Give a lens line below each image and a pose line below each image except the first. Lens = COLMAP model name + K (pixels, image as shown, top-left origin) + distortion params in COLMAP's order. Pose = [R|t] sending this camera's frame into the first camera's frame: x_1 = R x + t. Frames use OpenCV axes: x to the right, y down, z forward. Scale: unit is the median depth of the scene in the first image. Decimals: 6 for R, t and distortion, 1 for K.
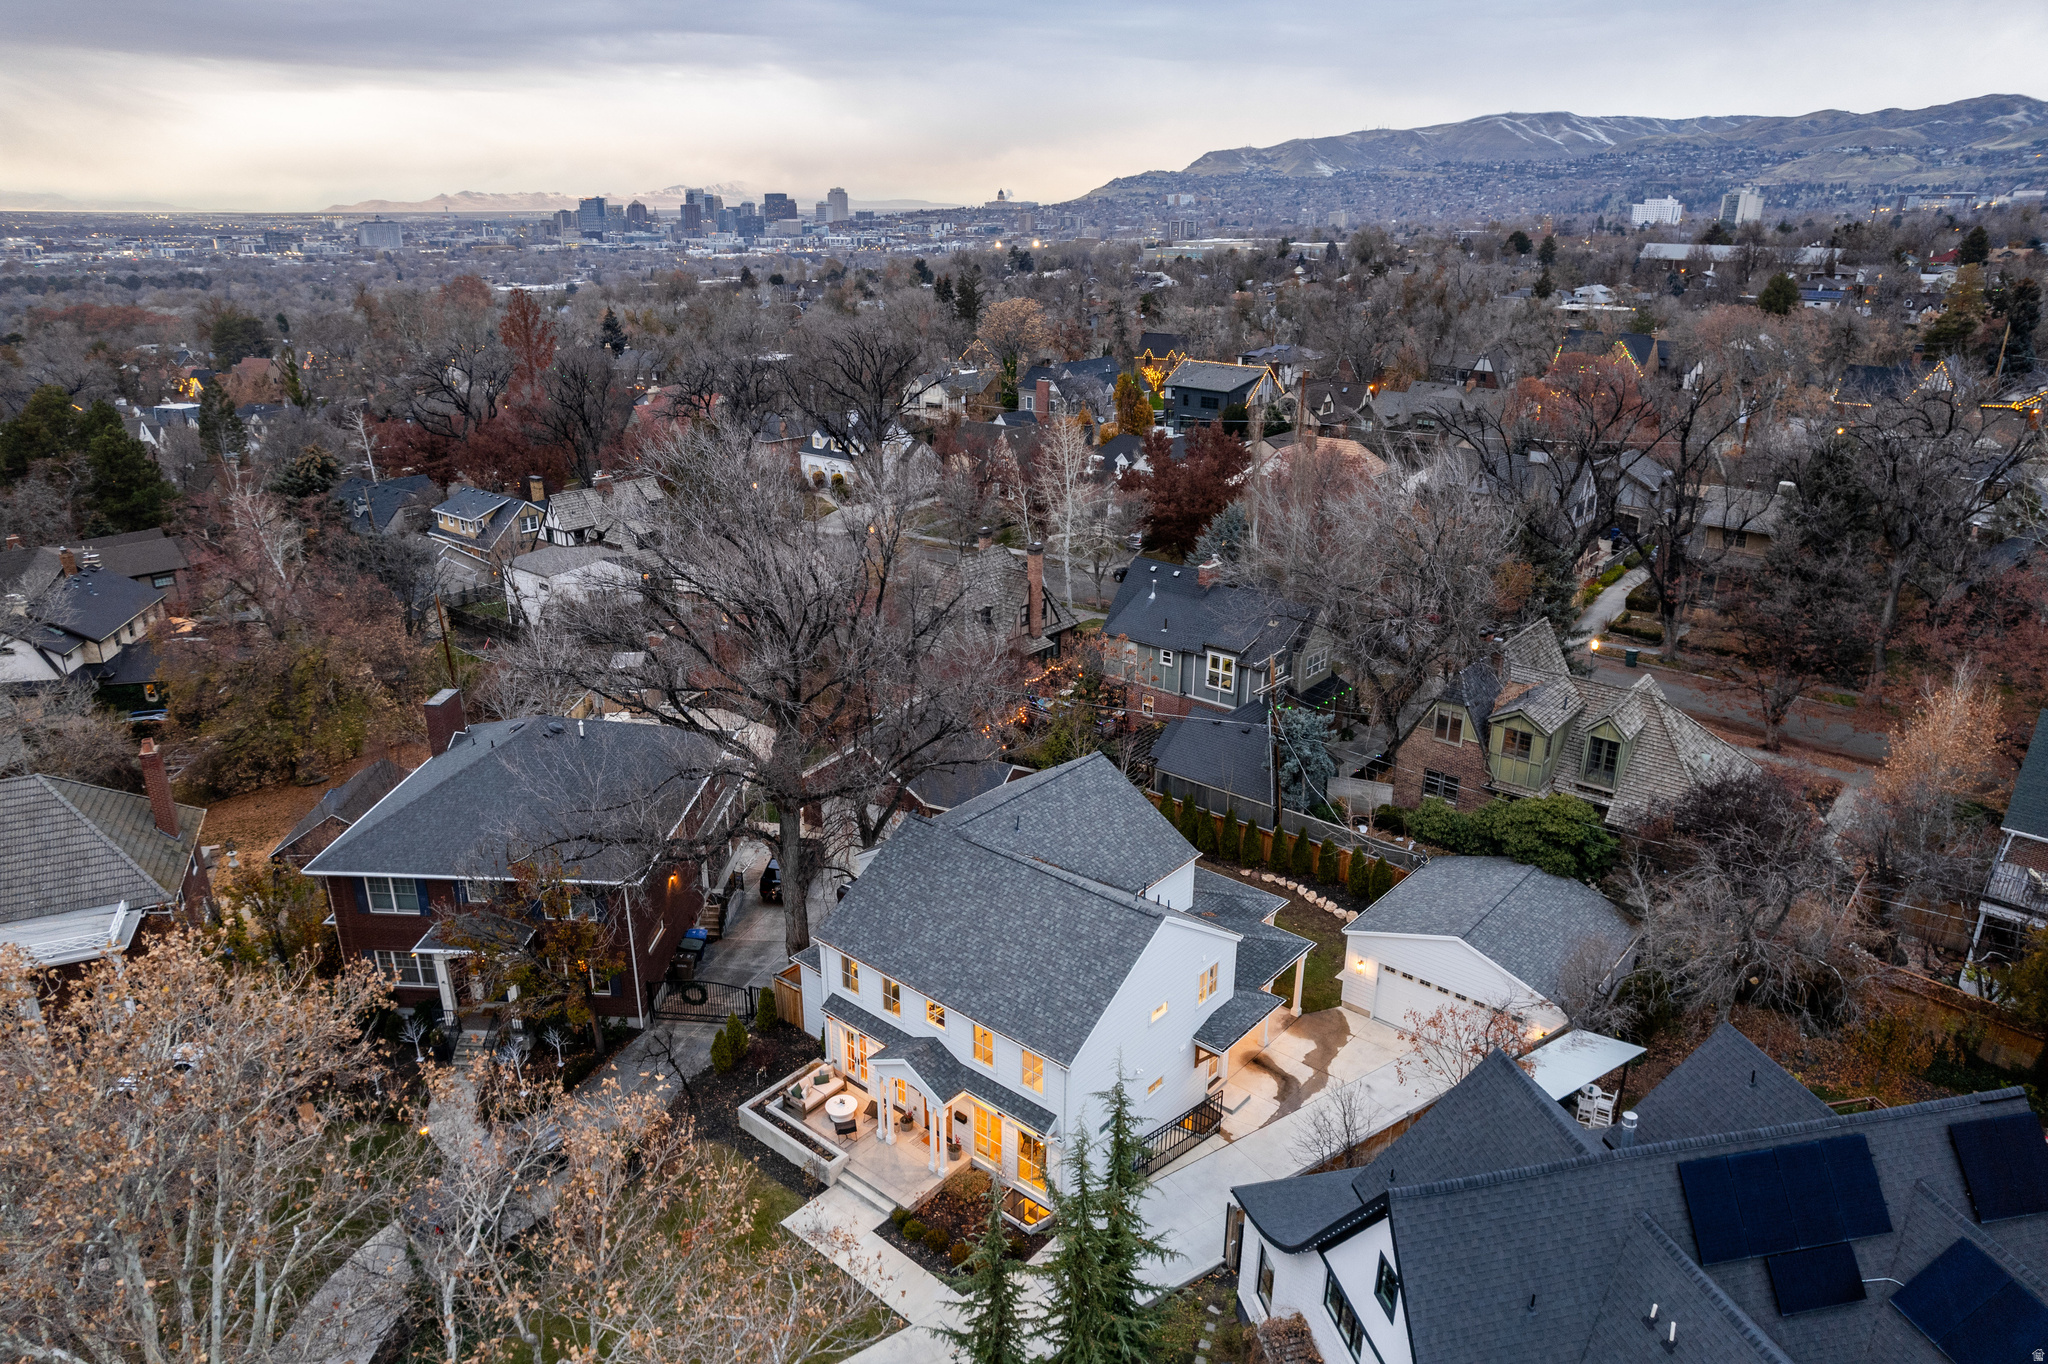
lens RADIAL K [[1302.1, 0, 1024.9], [0, 1302.1, 684.3], [0, 0, 1]] dist [-0.066423, 0.056091]
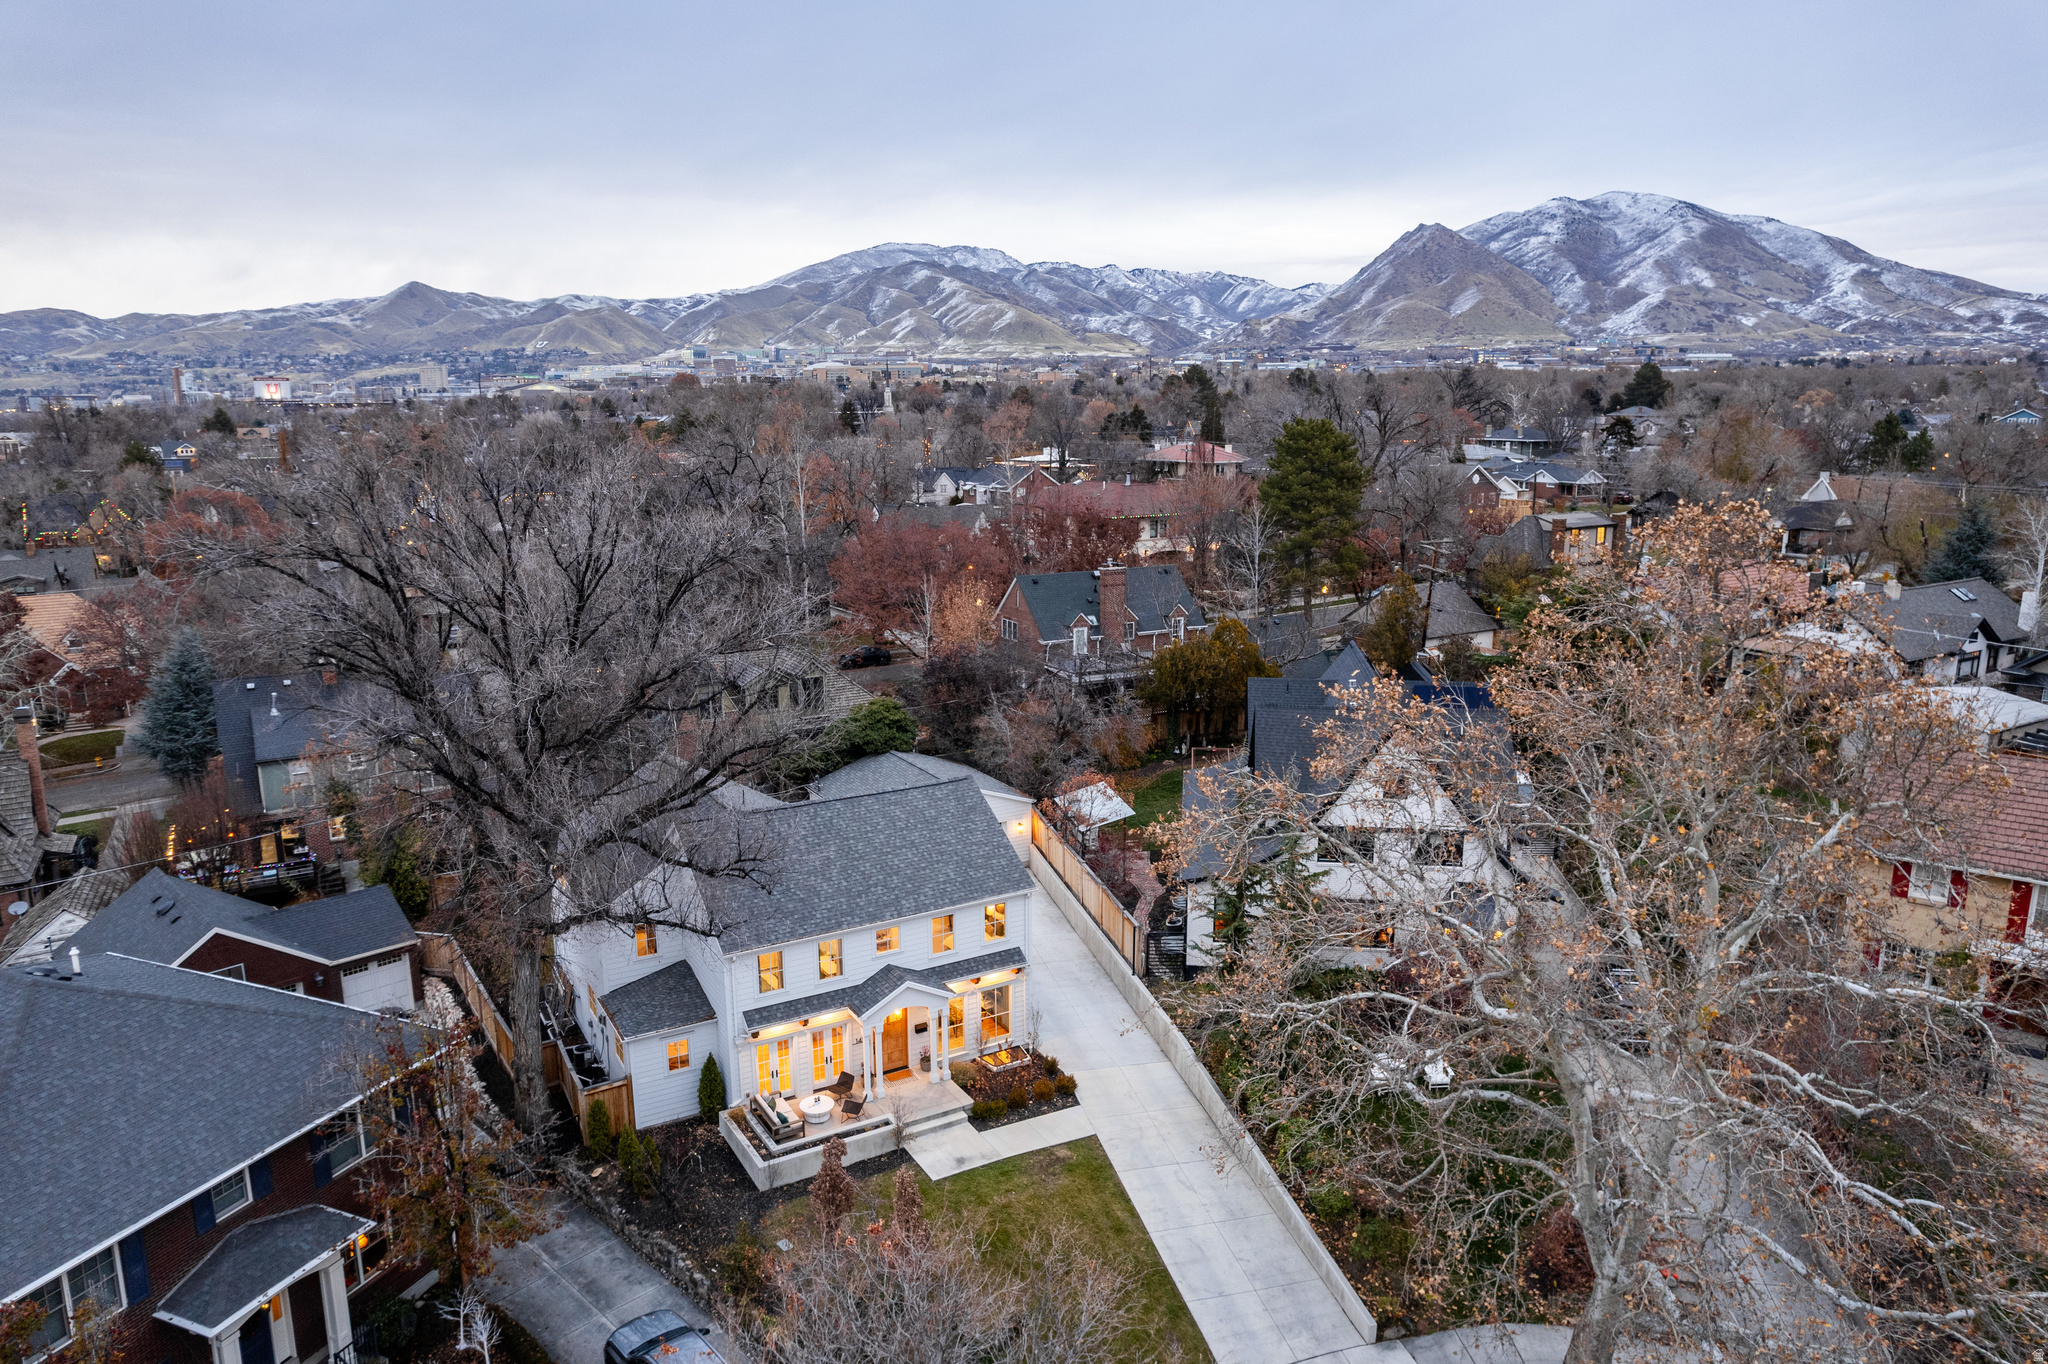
lens RADIAL K [[1302.1, 0, 1026.6], [0, 1302.1, 689.3], [0, 0, 1]] dist [-0.066423, 0.056091]
pose [[0.326987, -0.203520, 0.922854, -0.698507], [0.333440, 0.938576, 0.088842, 0.010959], [-0.884250, 0.278666, 0.374764, 0.343494]]
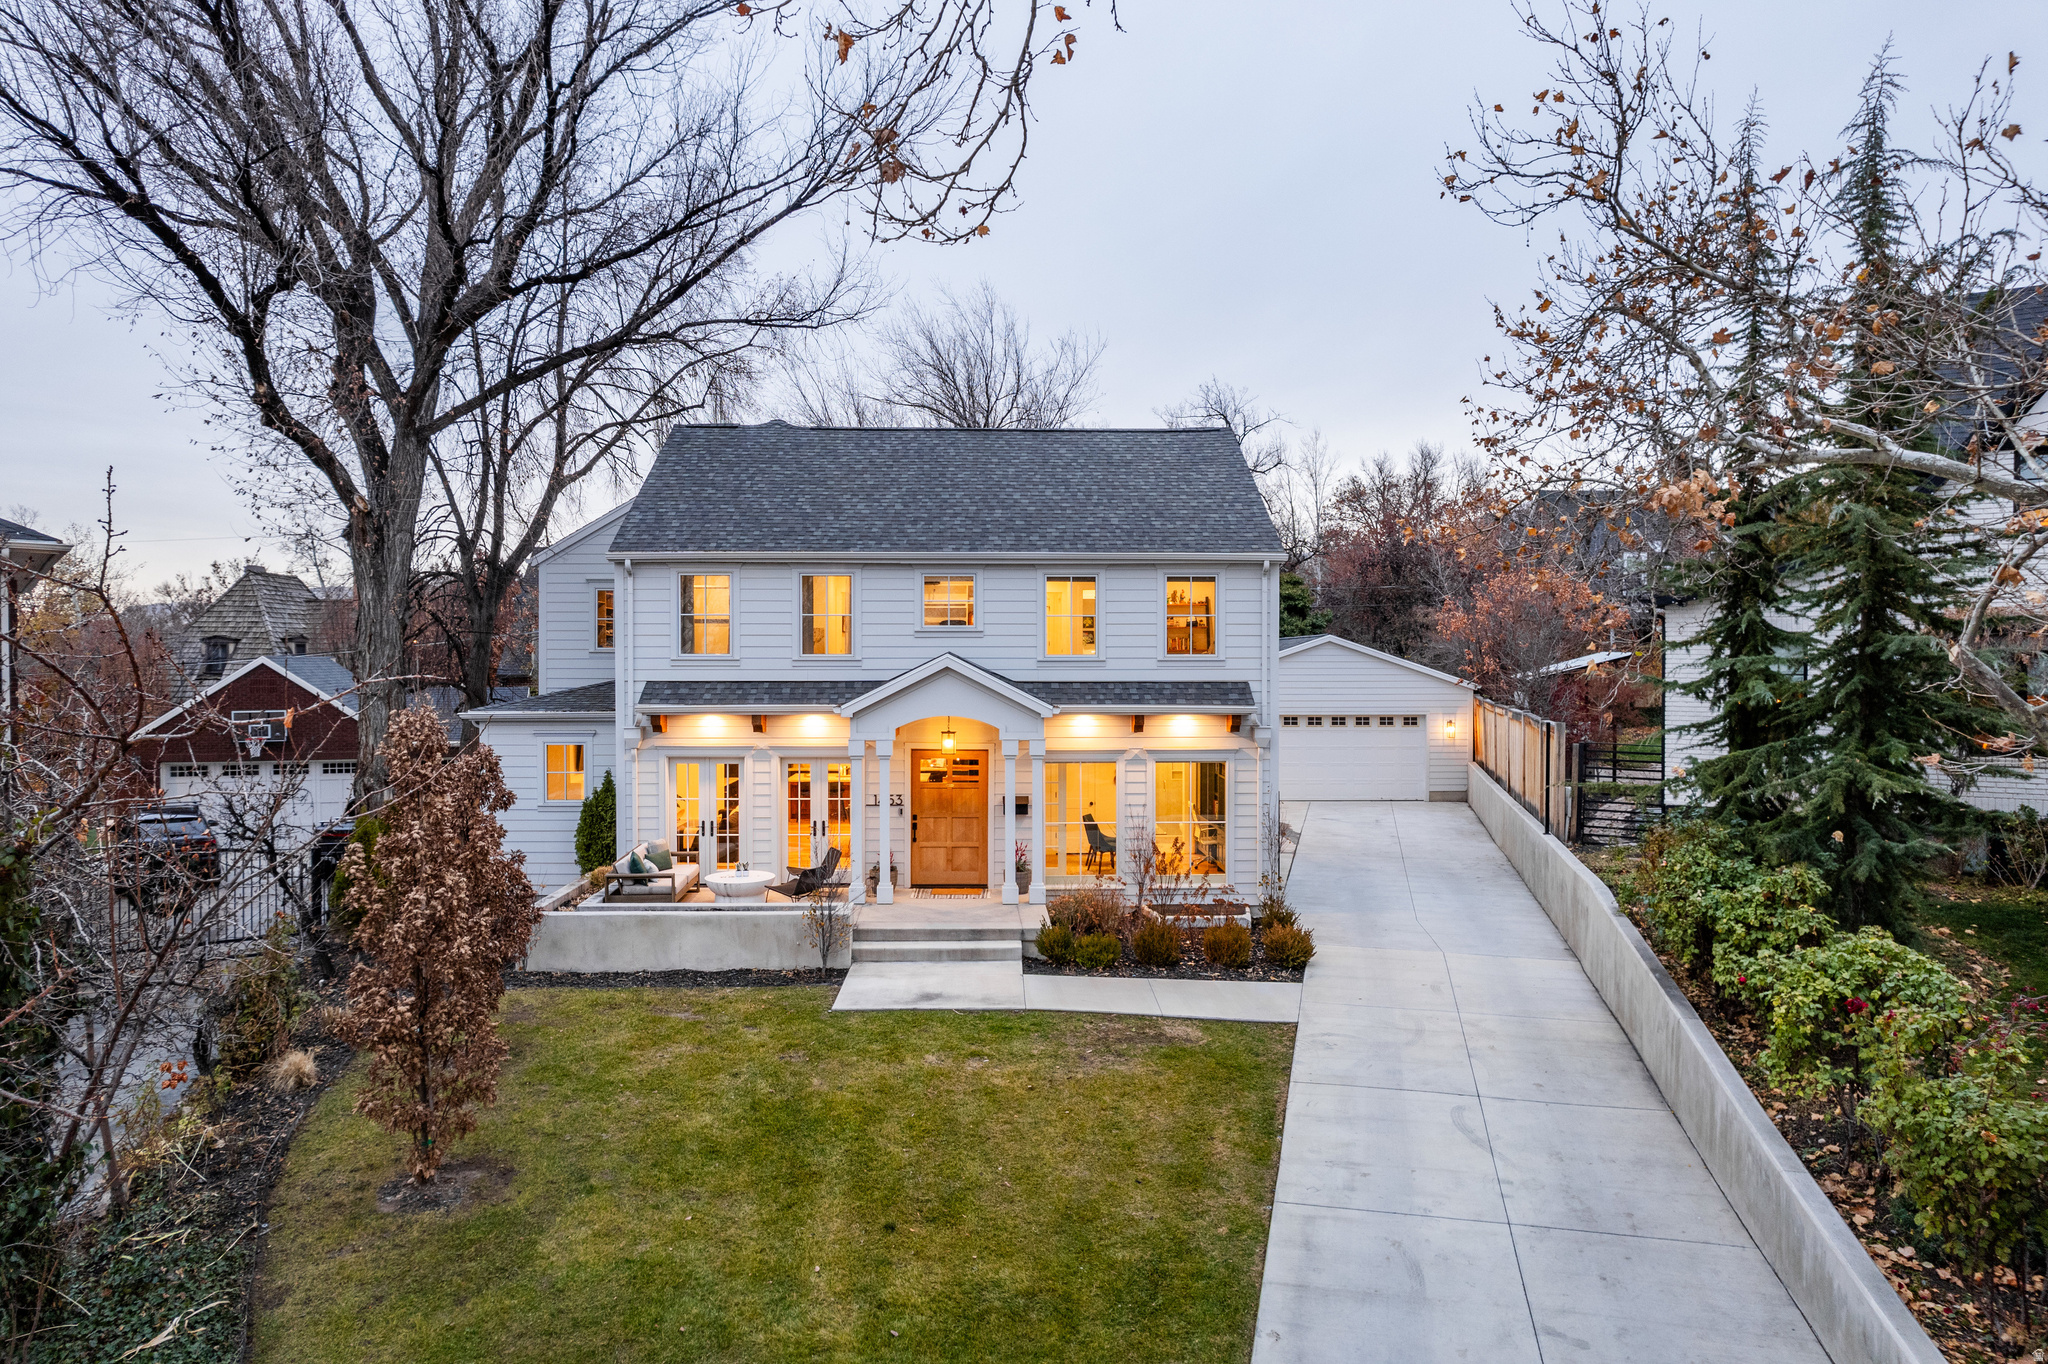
lens RADIAL K [[1302.1, 0, 1021.3], [0, 1302.1, 677.3], [0, 0, 1]] dist [-0.066423, 0.056091]
pose [[0.740282, -0.017345, 0.672073, -0.295675], [0.239701, 0.940779, -0.239748, 0.309439], [-0.628113, 0.338578, 0.700599, 0.465396]]
